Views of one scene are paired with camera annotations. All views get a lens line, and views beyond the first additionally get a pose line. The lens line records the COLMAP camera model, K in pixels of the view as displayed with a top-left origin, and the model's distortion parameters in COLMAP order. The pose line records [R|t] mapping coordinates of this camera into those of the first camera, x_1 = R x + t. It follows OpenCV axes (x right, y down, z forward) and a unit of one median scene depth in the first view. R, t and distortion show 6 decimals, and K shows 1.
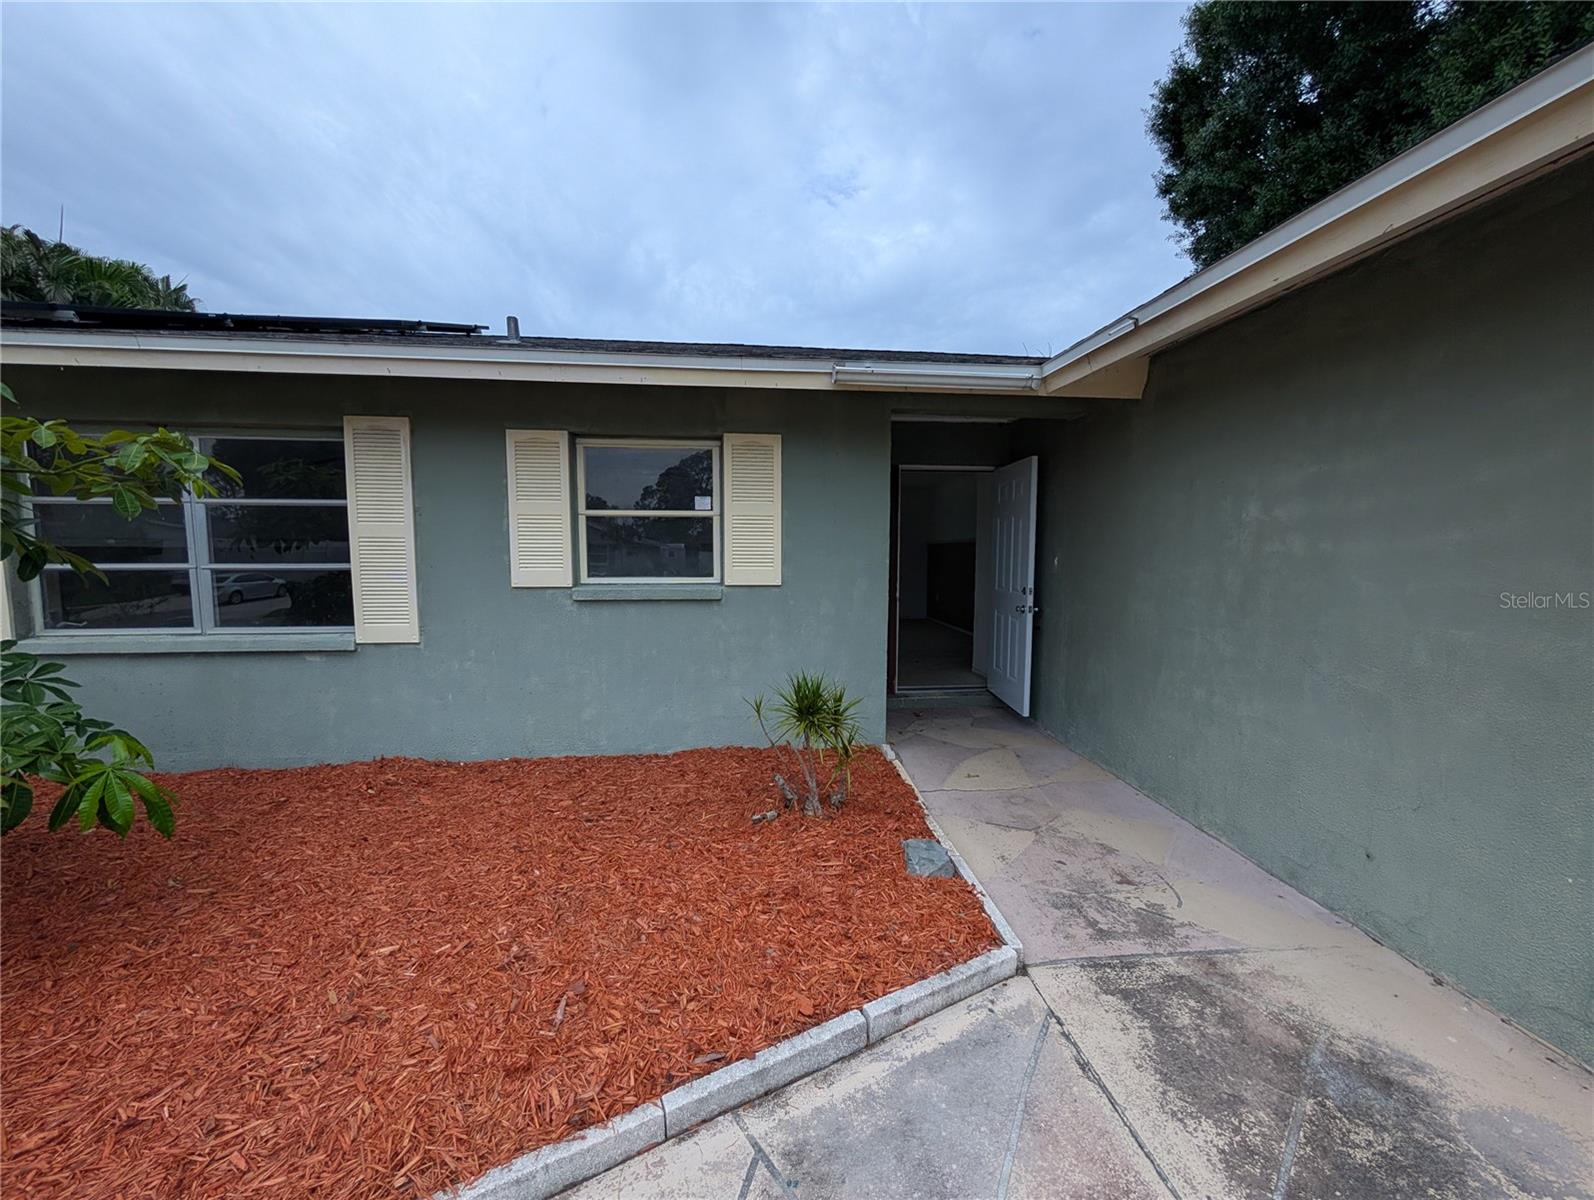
lens RADIAL K [[600.5, 0, 801.3], [0, 600.5, 590.8], [0, 0, 1]] dist [-0.000480, 0.000387]
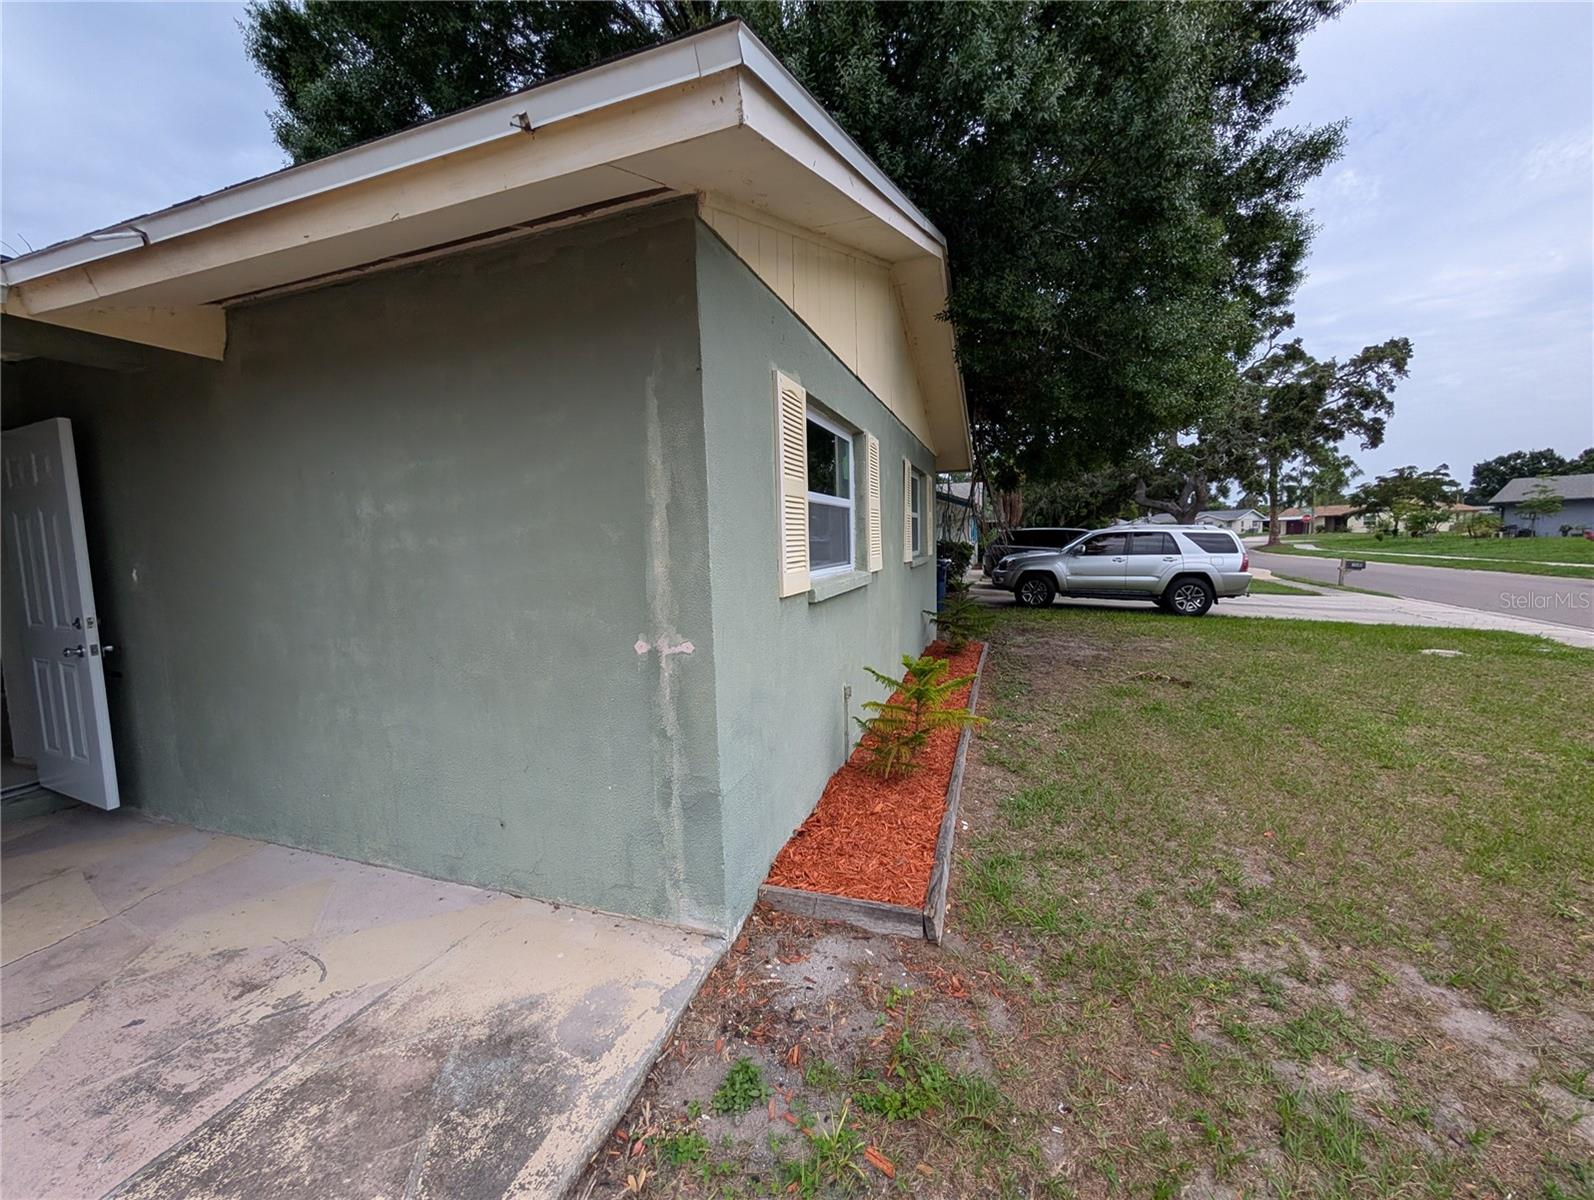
lens RADIAL K [[592.4, 0, 794.9], [0, 592.4, 588.1], [0, 0, 1]] dist [-0.001001, -0.000053]
pose [[0.433821, -0.091560, 0.896335, 0.225511], [0.099851, 0.993581, 0.053166, 0.009690], [-0.895449, 0.066435, 0.440178, 0.019688]]
